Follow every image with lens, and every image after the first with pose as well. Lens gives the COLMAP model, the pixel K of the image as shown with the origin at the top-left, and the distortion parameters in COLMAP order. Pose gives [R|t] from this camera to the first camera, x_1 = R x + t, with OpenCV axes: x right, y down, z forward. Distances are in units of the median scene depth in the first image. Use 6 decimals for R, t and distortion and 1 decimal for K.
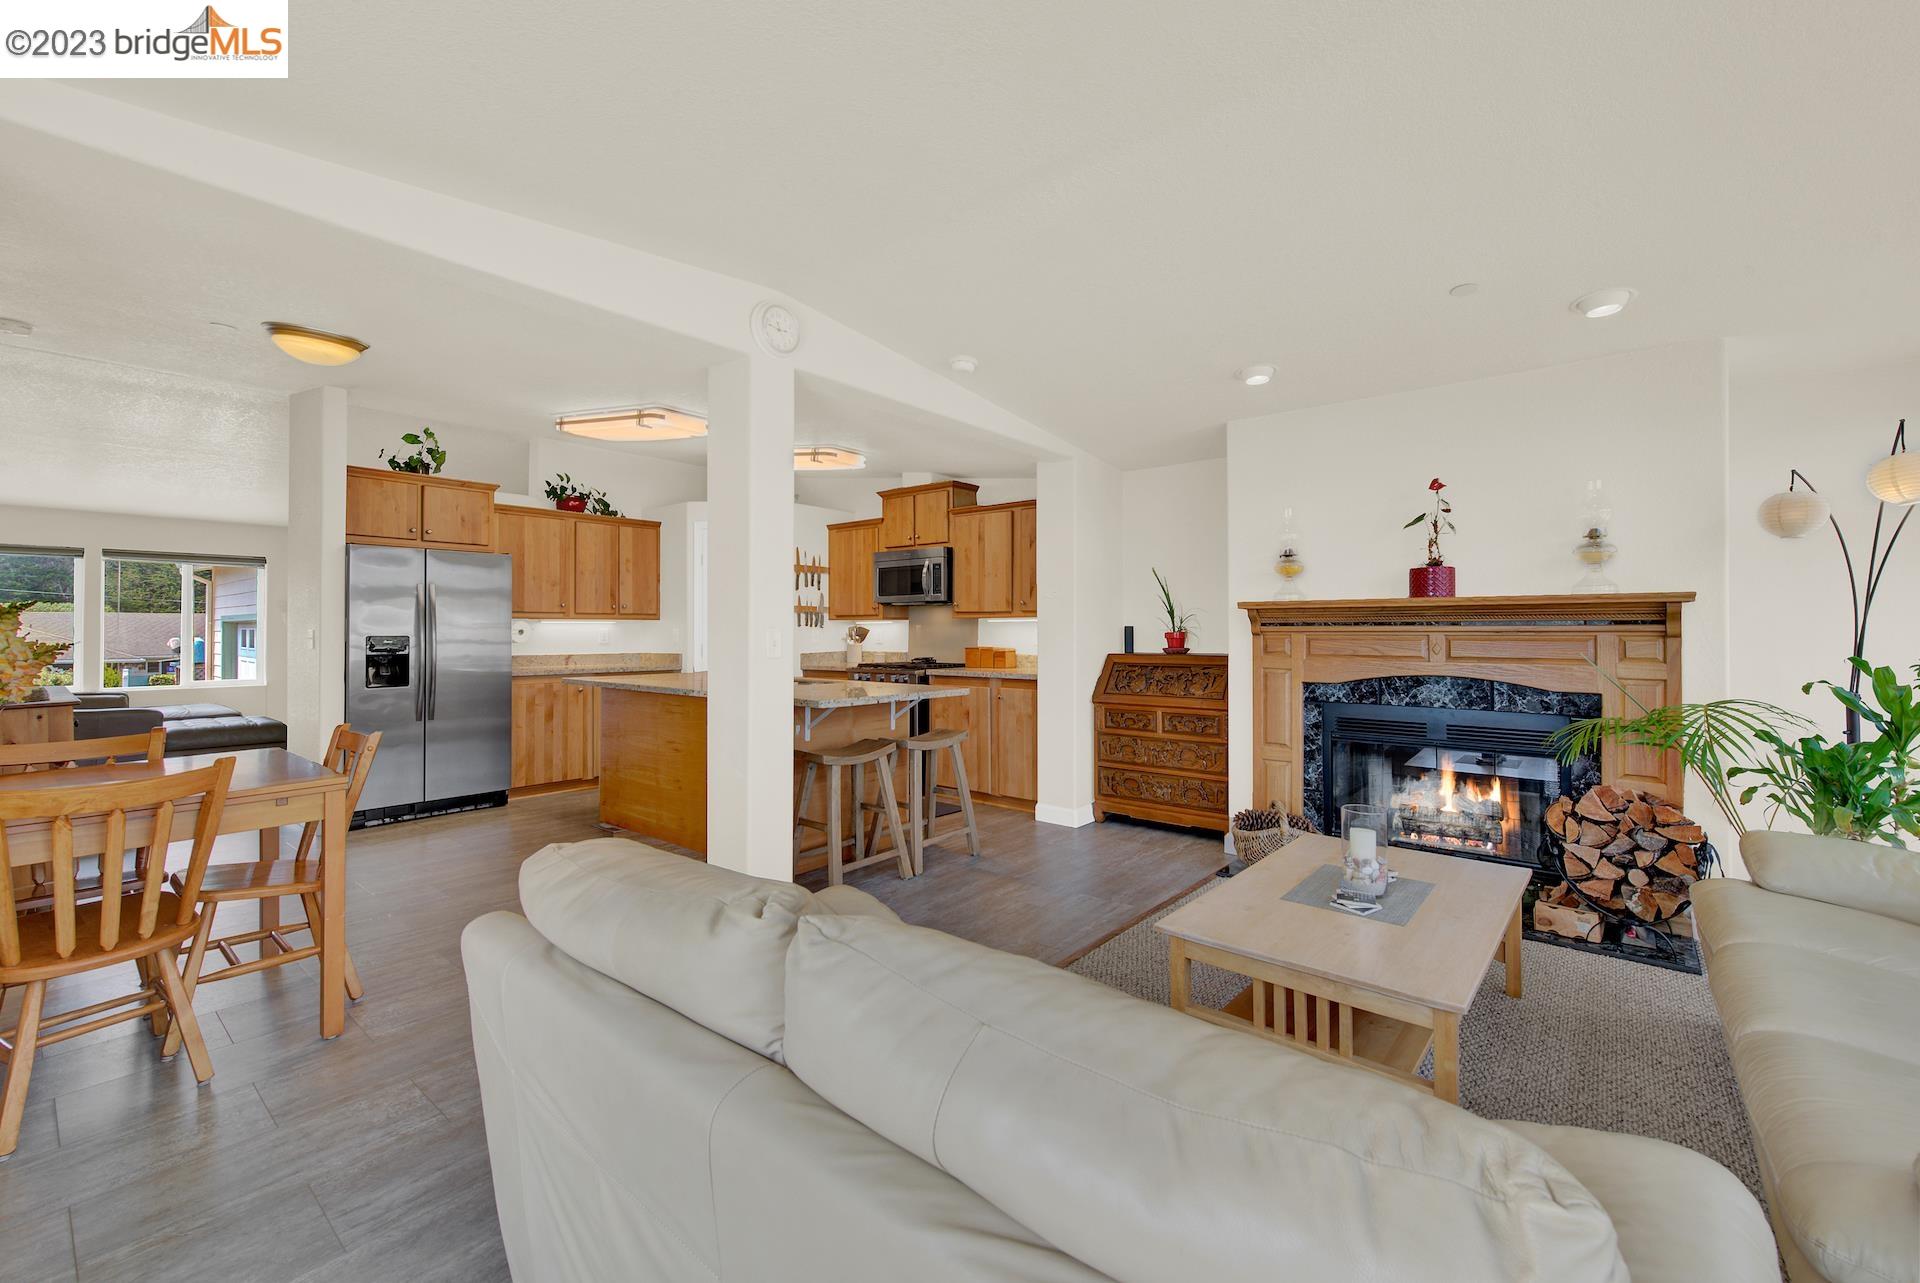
lens RADIAL K [[780.7, 0, 967.2], [0, 780.7, 632.7], [0, 0, 1]] dist [0.002988, -0.001925]
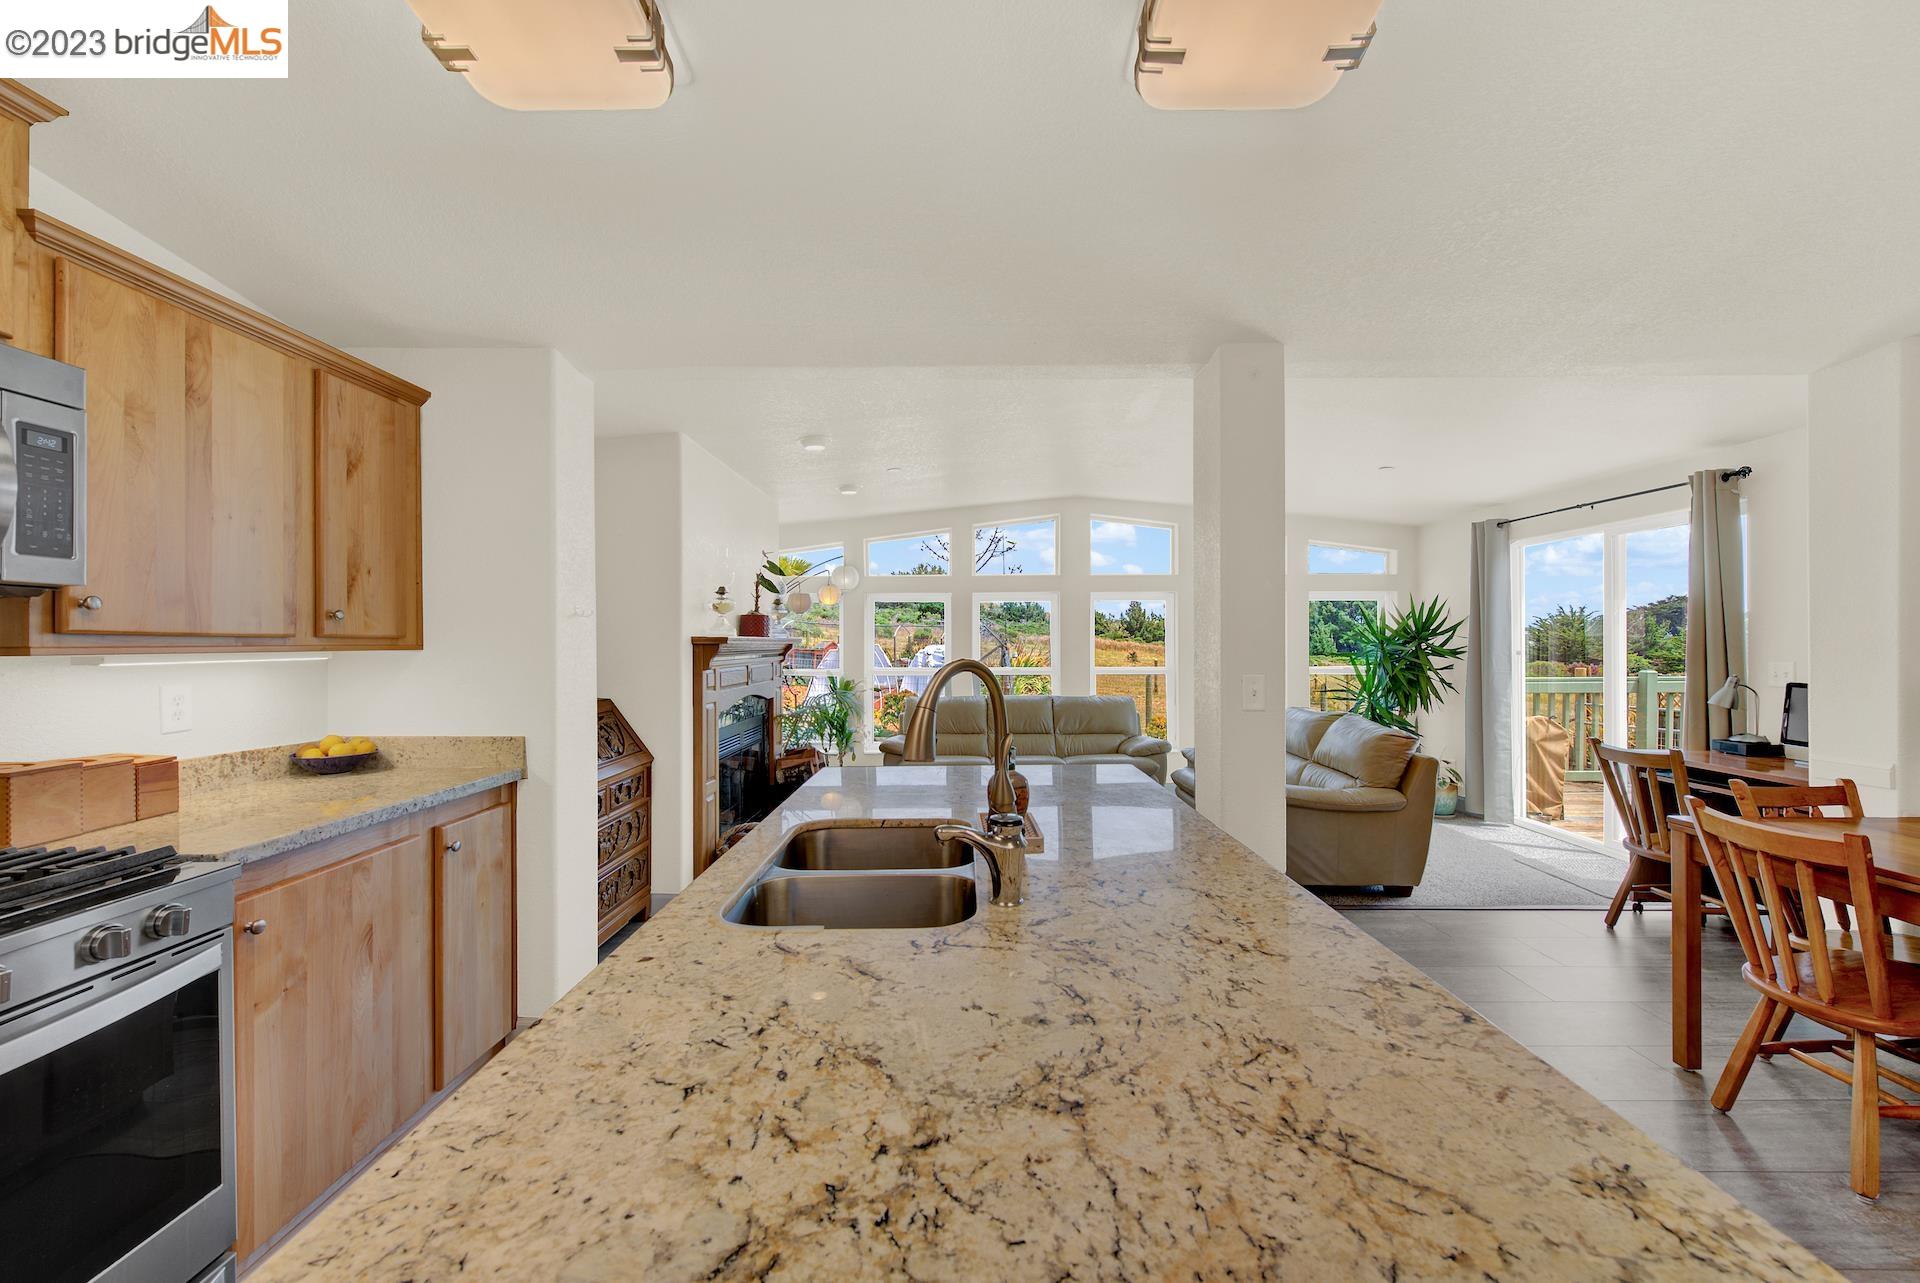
lens RADIAL K [[780.7, 0, 964.5], [0, 780.7, 642.8], [0, 0, 1]] dist [0.002988, -0.001925]
pose [[-0.644839, 0.005691, 0.764297, -0.641026], [0.008730, 0.999962, -0.000081, -0.032606], [-0.764268, 0.006621, -0.644864, 1.513559]]
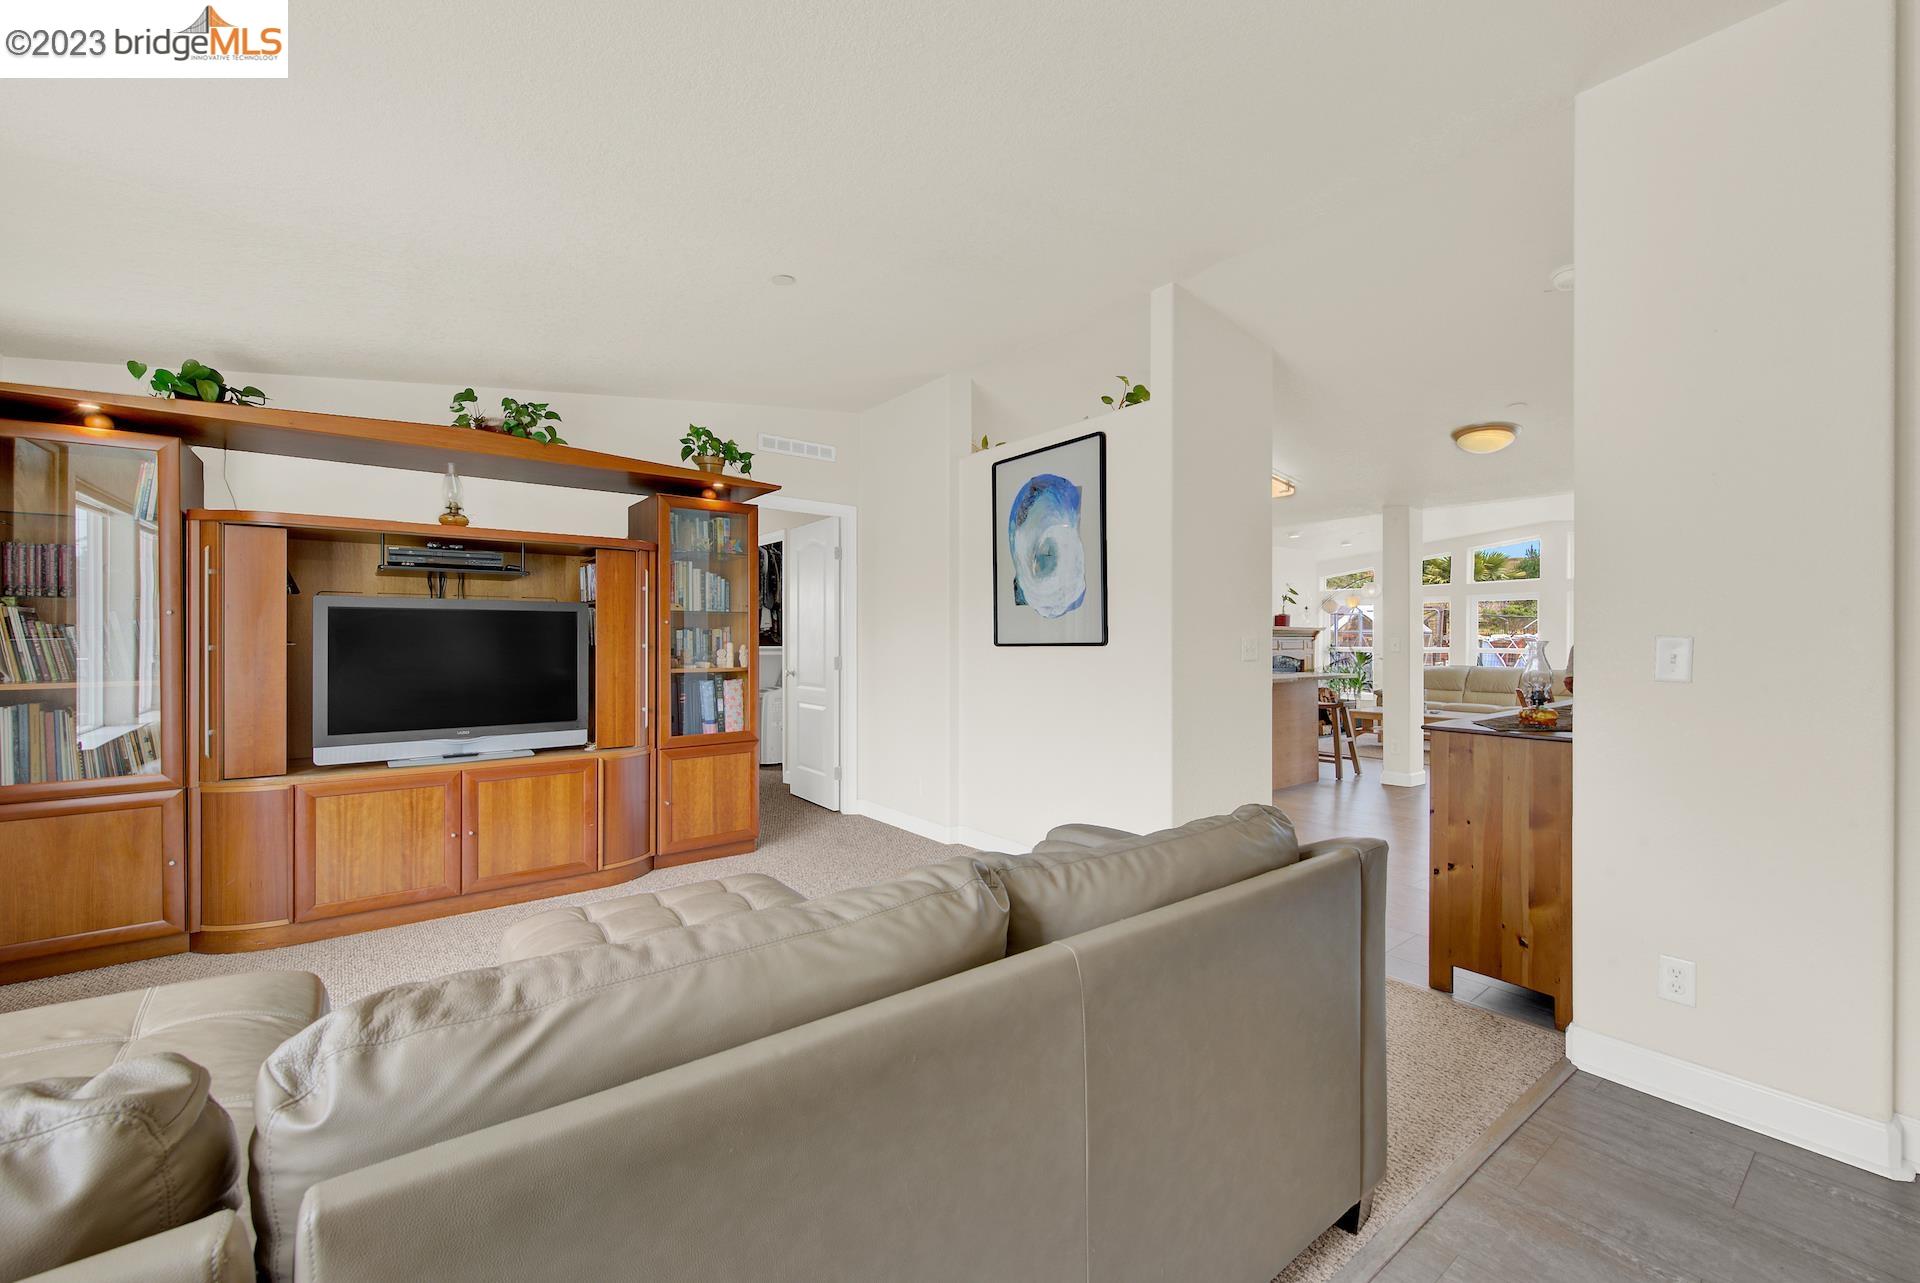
lens RADIAL K [[780.7, 0, 952.3], [0, 780.7, 636.4], [0, 0, 1]] dist [0.002988, -0.001925]
pose [[0.192804, -0.002567, 0.981234, -2.194581], [0.002604, 0.999994, 0.002104, -0.020624], [-0.981234, 0.002149, 0.192810, 1.527599]]
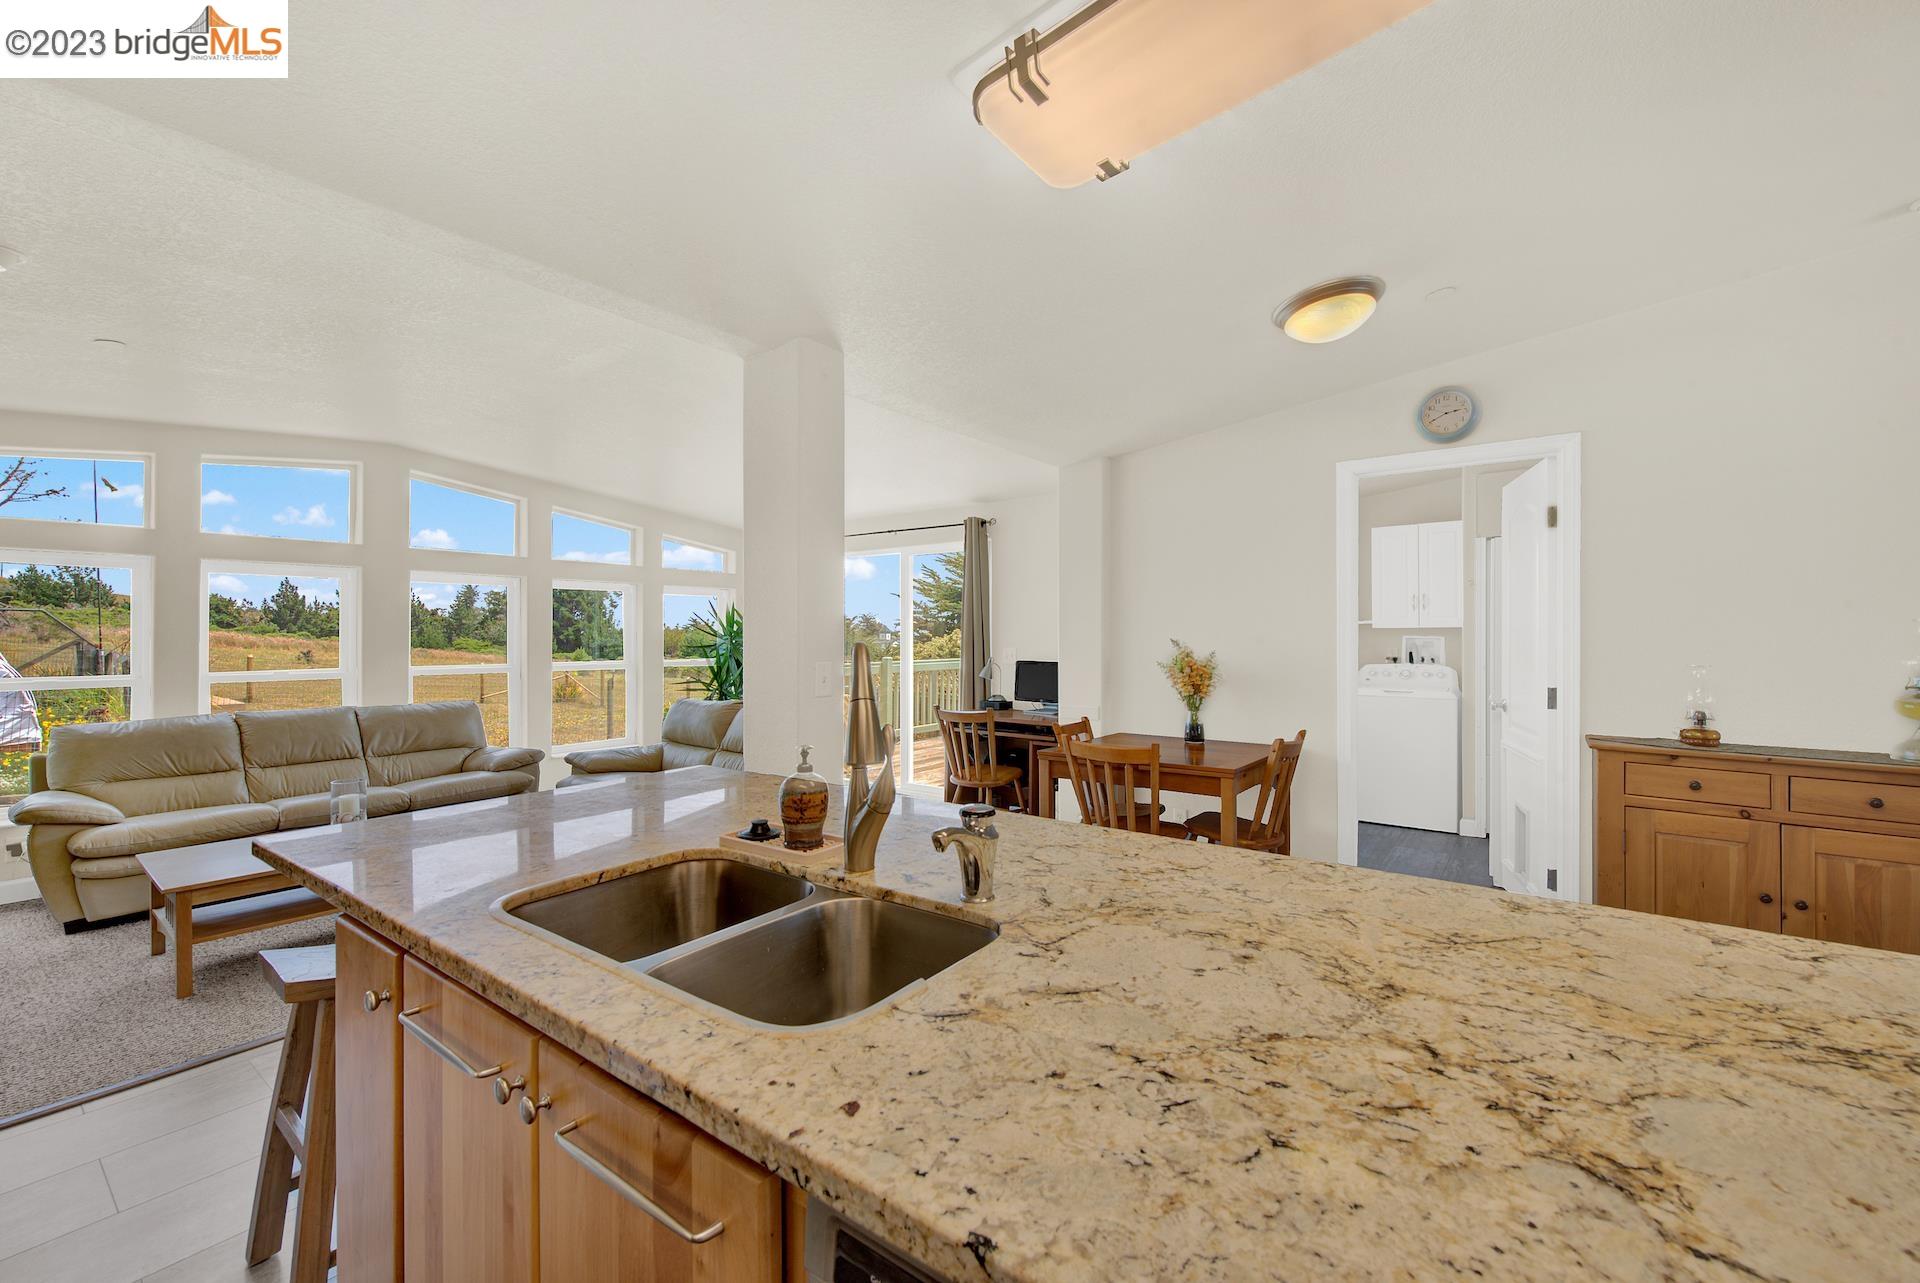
lens RADIAL K [[780.7, 0, 971.2], [0, 780.7, 634.8], [0, 0, 1]] dist [0.002988, -0.001925]
pose [[-0.997727, 0.005011, -0.067202, -0.371438], [0.004887, 0.999986, 0.002013, -0.028319], [0.067211, 0.001680, -0.997737, 1.599569]]
